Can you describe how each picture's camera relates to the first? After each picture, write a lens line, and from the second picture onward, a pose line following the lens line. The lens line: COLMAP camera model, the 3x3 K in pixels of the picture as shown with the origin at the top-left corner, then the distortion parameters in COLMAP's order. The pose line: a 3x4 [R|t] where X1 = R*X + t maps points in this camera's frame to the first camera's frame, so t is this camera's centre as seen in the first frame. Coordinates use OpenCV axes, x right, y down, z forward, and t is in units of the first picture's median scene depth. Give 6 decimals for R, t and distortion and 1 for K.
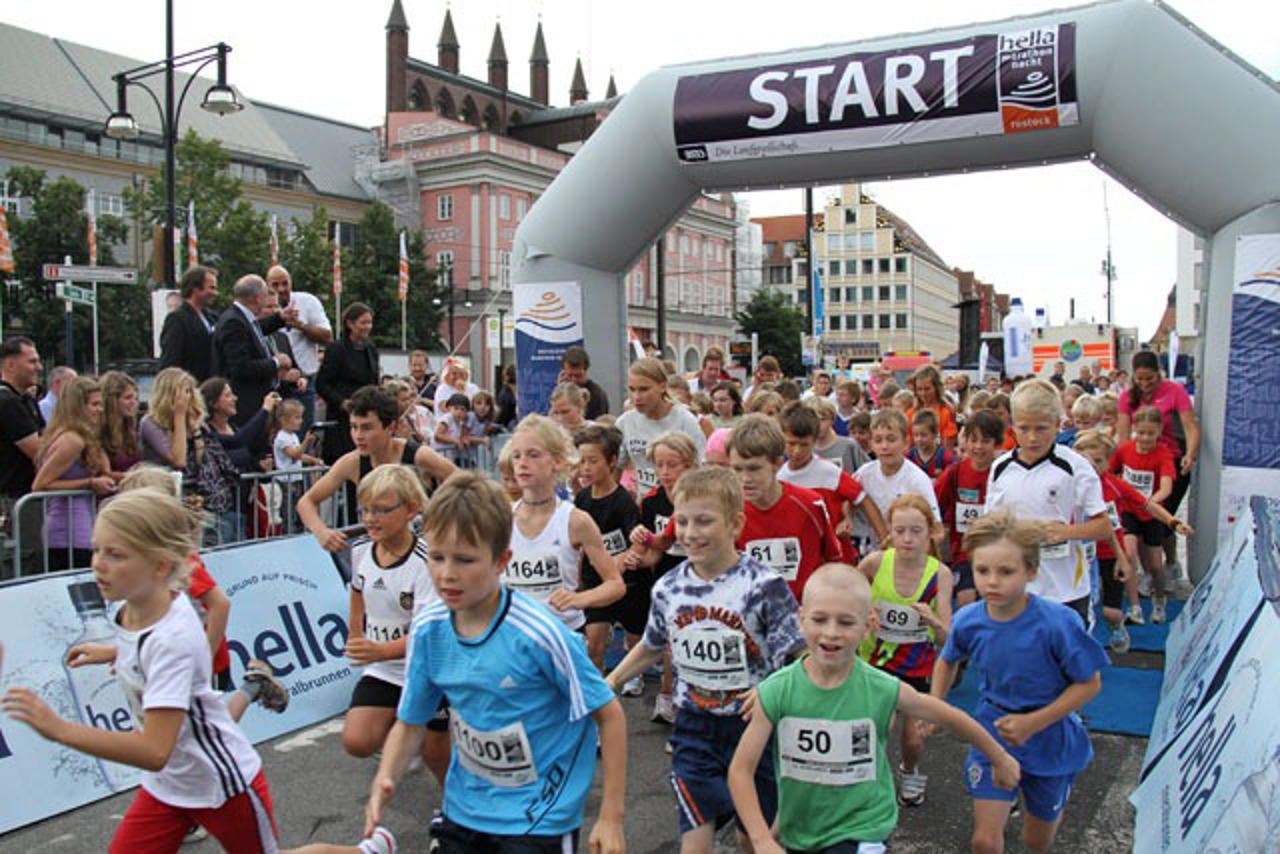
lens RADIAL K [[1260.8, 0, 622.8], [0, 1260.8, 482.3], [0, 0, 1]] dist [-0.213457, 0.190002]
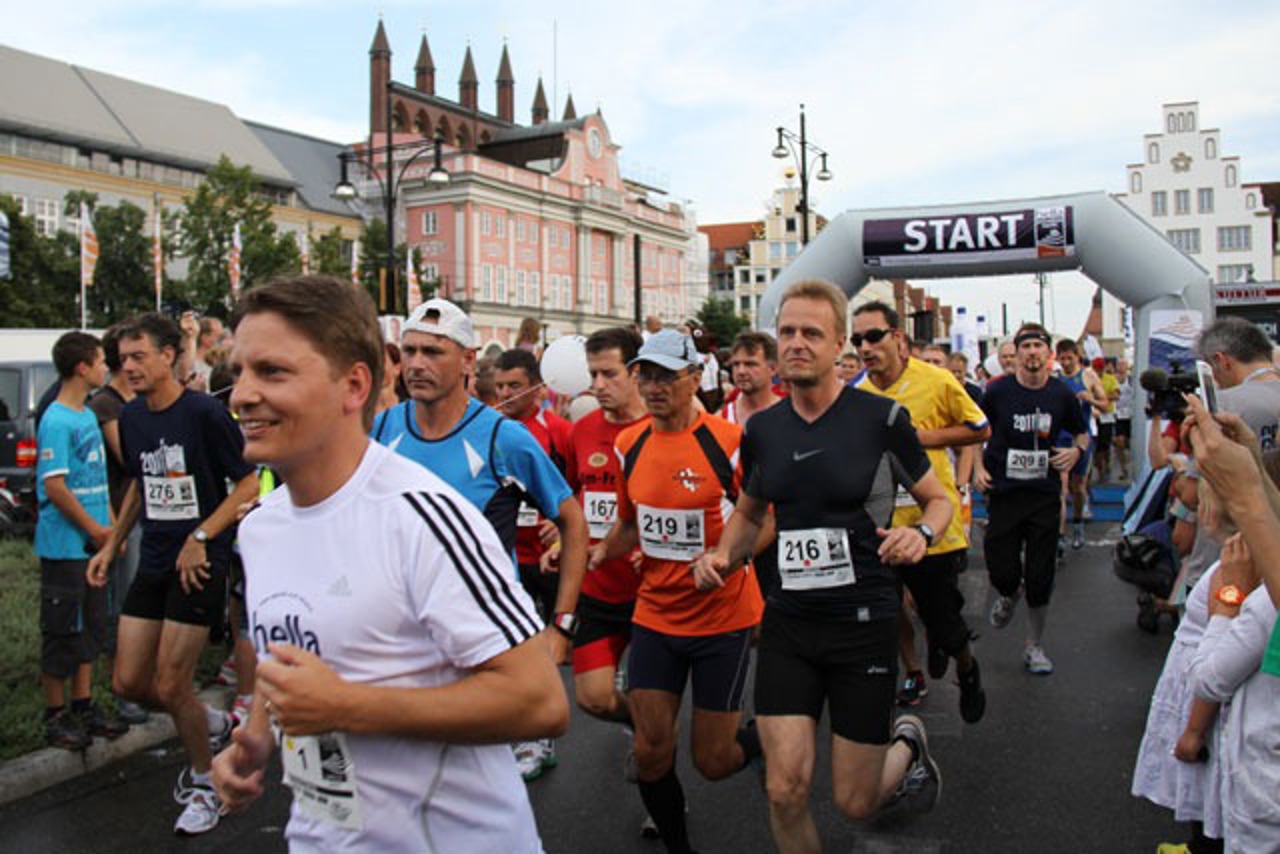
lens RADIAL K [[1462.2, 0, 529.3], [0, 1462.2, 429.1], [0, 0, 1]] dist [-0.242538, 0.304993]
pose [[0.998930, -0.008067, 0.045546, -0.124875], [0.010428, 0.998600, -0.051856, 0.021876], [-0.045064, 0.052276, 0.997615, -0.253551]]
